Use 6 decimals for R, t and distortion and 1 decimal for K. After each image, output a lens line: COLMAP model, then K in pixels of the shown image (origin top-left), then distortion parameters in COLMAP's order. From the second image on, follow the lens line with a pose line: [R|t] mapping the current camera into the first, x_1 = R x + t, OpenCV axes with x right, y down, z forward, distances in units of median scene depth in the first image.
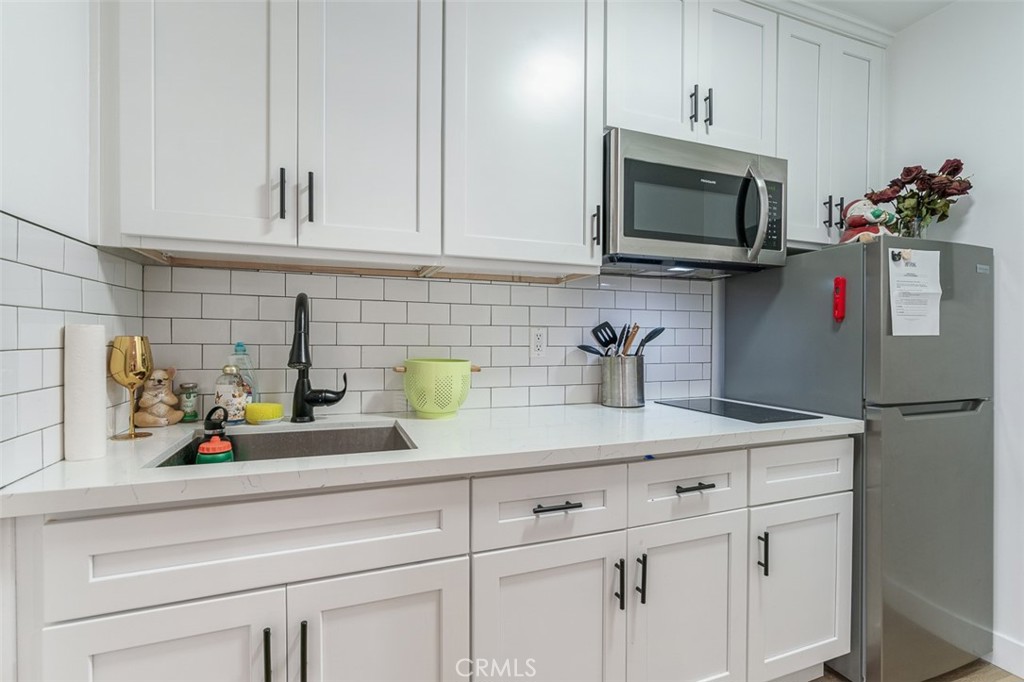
lens RADIAL K [[518.3, 0, 504.7], [0, 518.3, 356.3], [0, 0, 1]] dist [-0.020218, 0.000799]
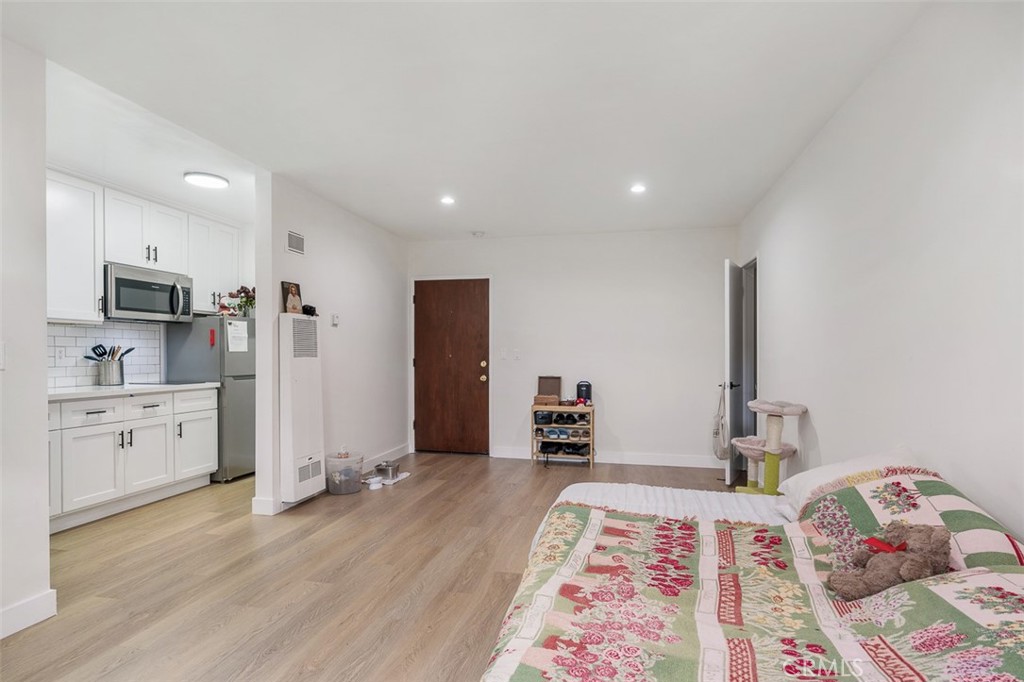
lens RADIAL K [[518.3, 0, 504.7], [0, 518.3, 356.3], [0, 0, 1]] dist [-0.020218, 0.000799]
pose [[0.580729, -0.007476, 0.814063, -0.588414], [0.029429, 0.999497, -0.011815, 0.056705], [-0.813565, 0.030818, 0.580657, -1.646066]]
